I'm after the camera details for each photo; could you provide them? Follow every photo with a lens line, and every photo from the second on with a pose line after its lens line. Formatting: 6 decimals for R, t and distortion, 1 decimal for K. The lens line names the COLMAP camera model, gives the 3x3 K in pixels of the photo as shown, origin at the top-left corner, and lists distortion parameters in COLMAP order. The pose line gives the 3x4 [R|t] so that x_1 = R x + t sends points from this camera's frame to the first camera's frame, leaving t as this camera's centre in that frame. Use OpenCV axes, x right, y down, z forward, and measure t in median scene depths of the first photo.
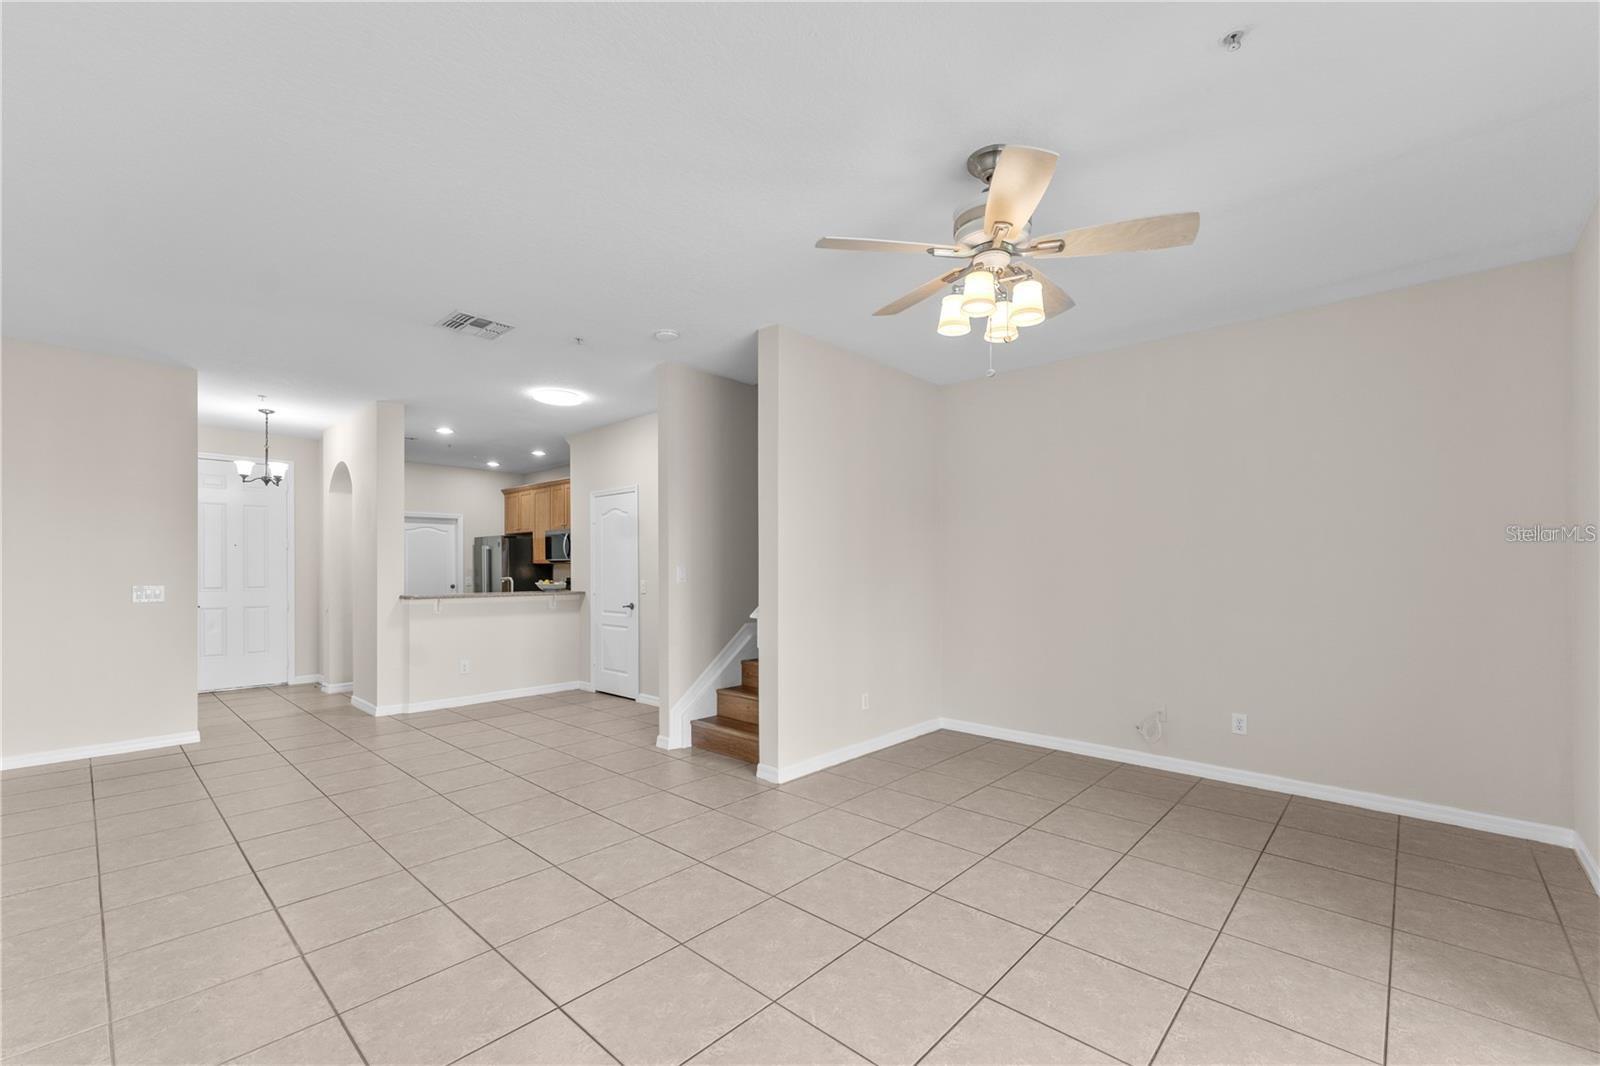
lens RADIAL K [[661.5, 0, 798.3], [0, 661.5, 562.7], [0, 0, 1]] dist [-0.000779, 0.000396]
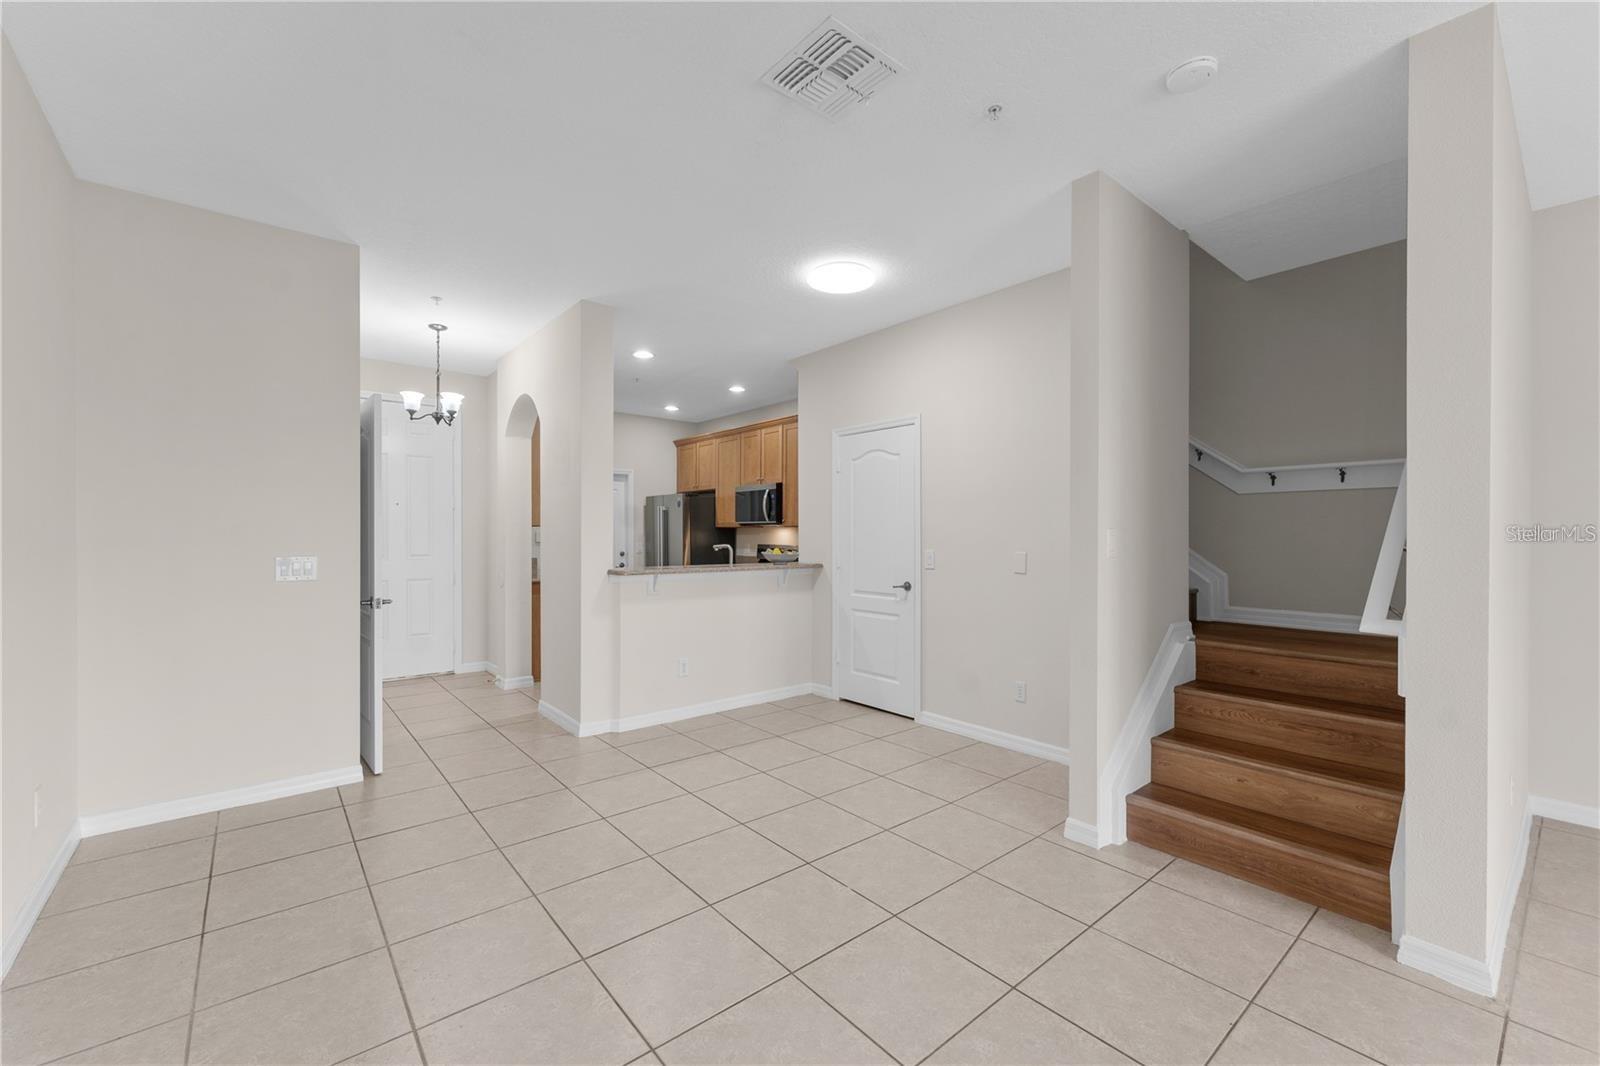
lens RADIAL K [[661.5, 0, 803.7], [0, 661.5, 529.4], [0, 0, 1]] dist [-0.000779, 0.000396]
pose [[0.990573, 0.000429, -0.136983, -0.246797], [-0.000130, 0.999998, 0.002194, 0.002991], [0.136984, -0.002155, 0.990571, 0.264100]]
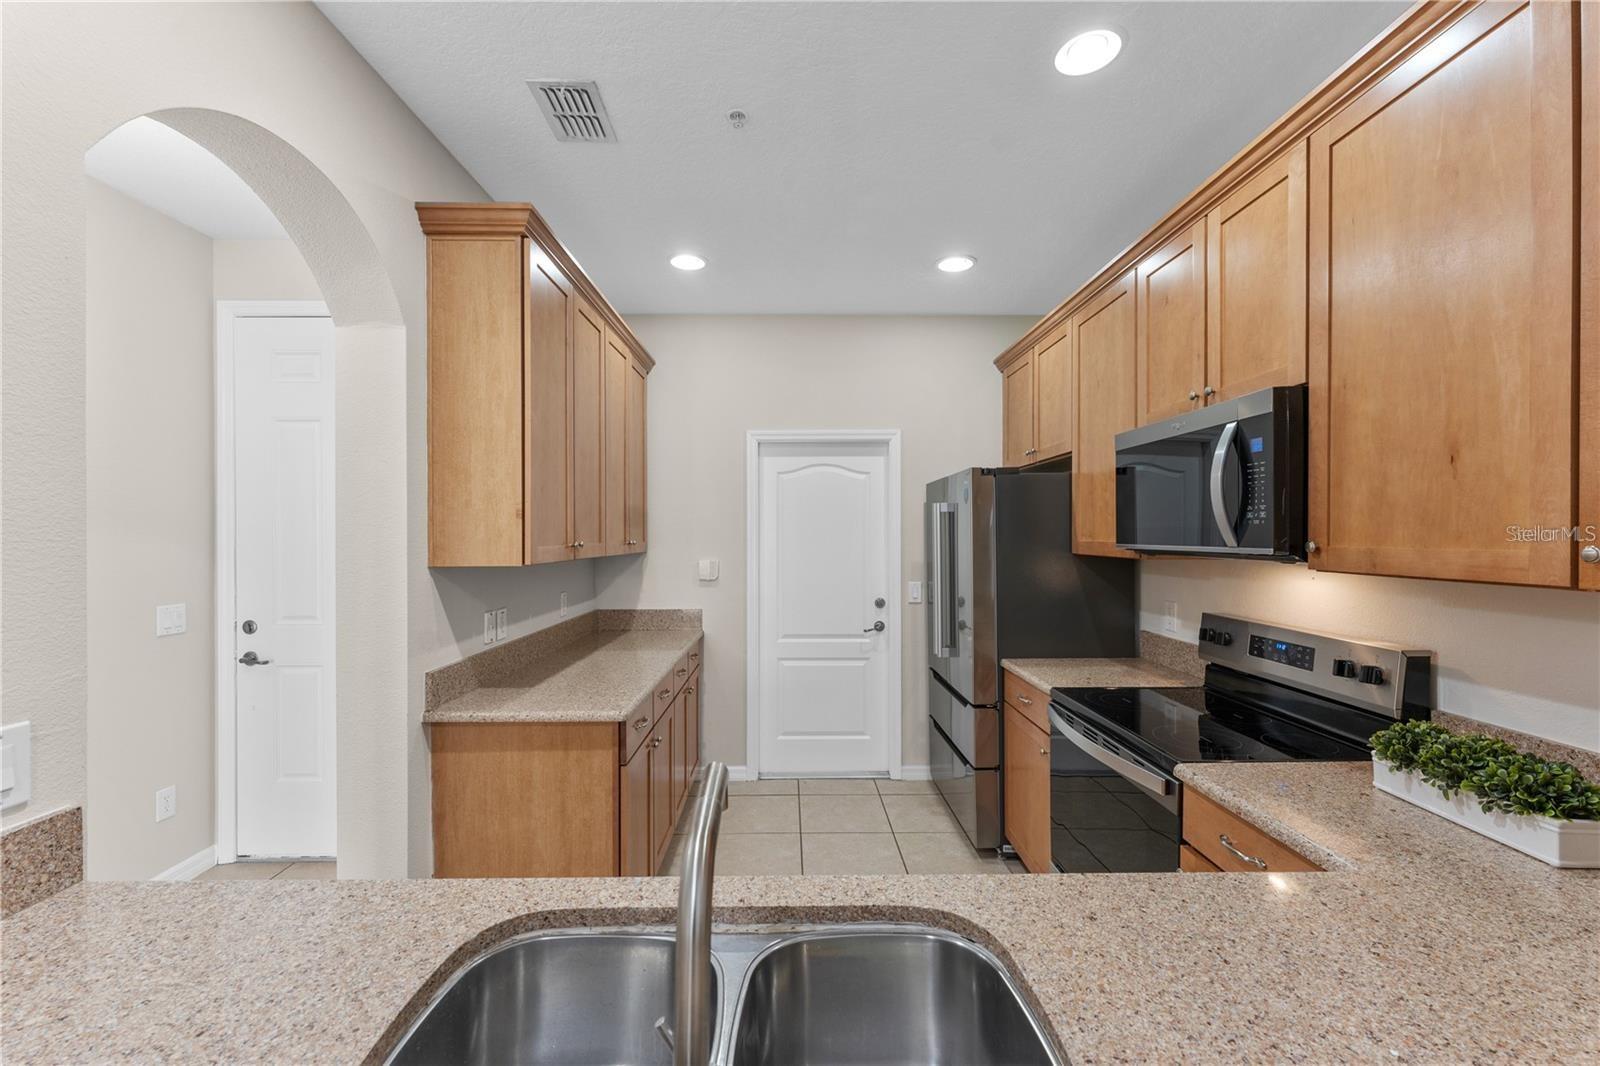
lens RADIAL K [[661.5, 0, 793.8], [0, 661.5, 535.8], [0, 0, 1]] dist [-0.000779, 0.000396]
pose [[0.691009, 0.003938, -0.722836, -0.373239], [-0.000743, 0.999988, 0.004738, -0.012718], [0.722846, -0.002737, 0.691004, 0.965685]]
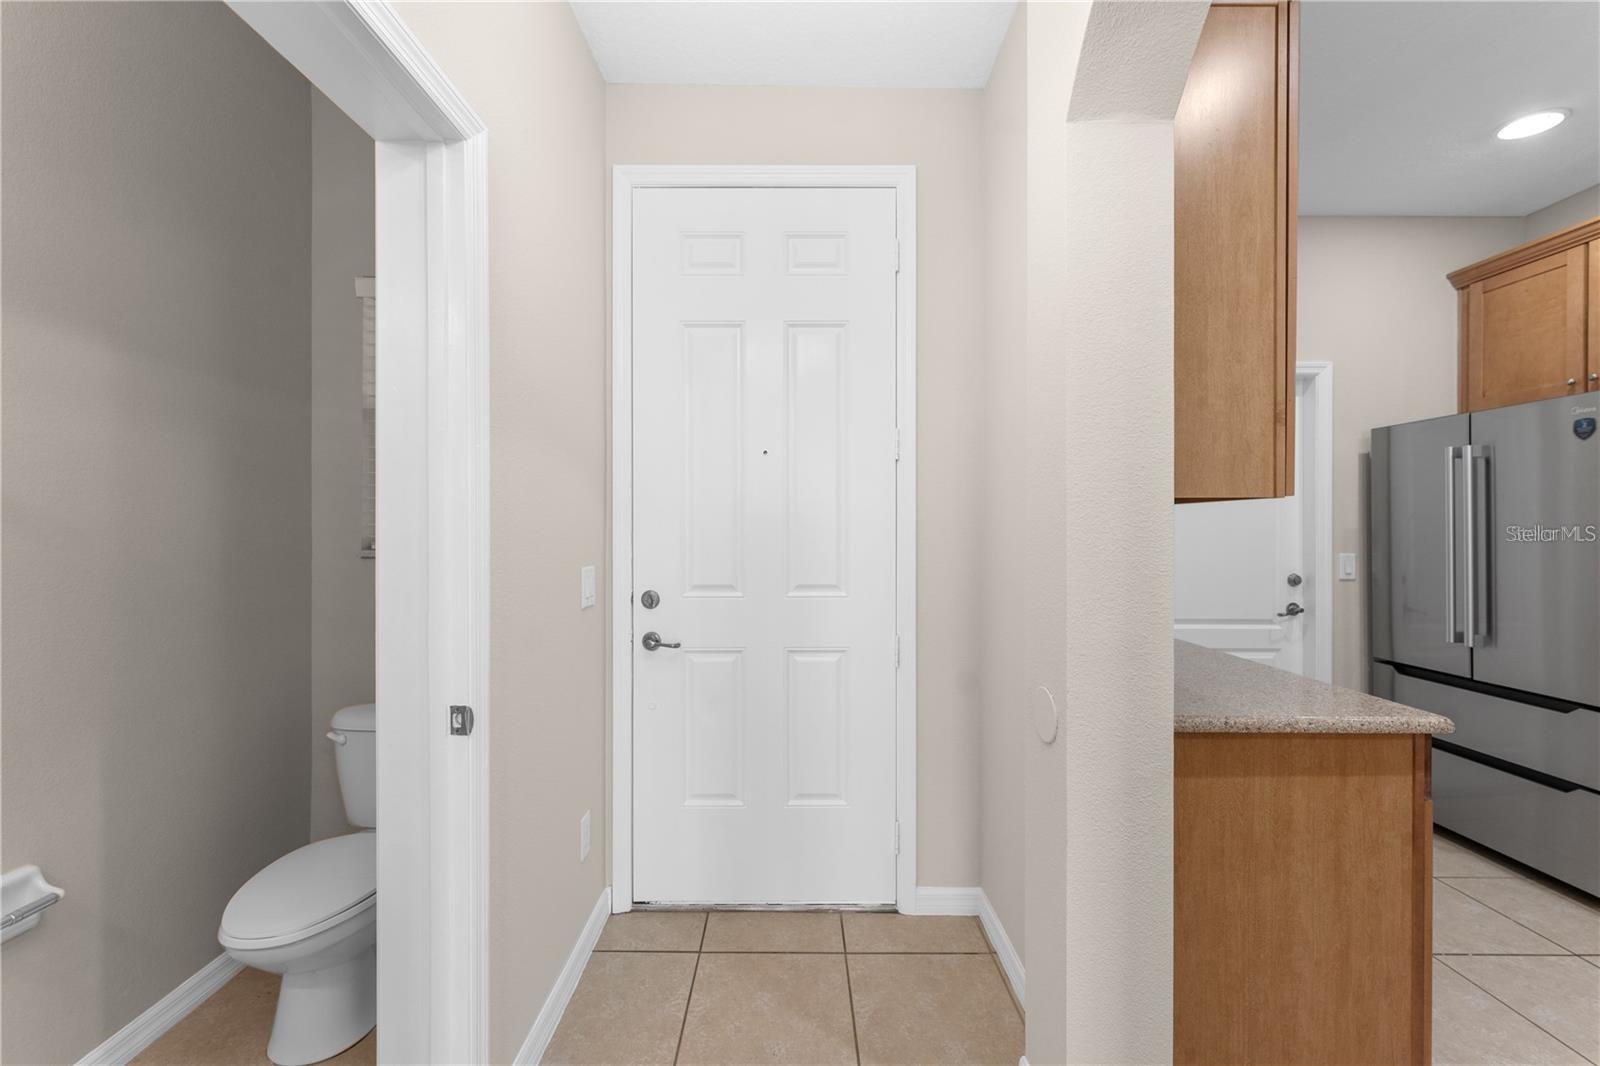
lens RADIAL K [[661.5, 0, 795.2], [0, 661.5, 529.7], [0, 0, 1]] dist [-0.000779, 0.000396]
pose [[0.680720, 0.001054, -0.732543, -0.640087], [-0.000209, 0.999999, 0.001245, 0.013053], [0.732544, -0.000695, 0.680720, 0.835750]]
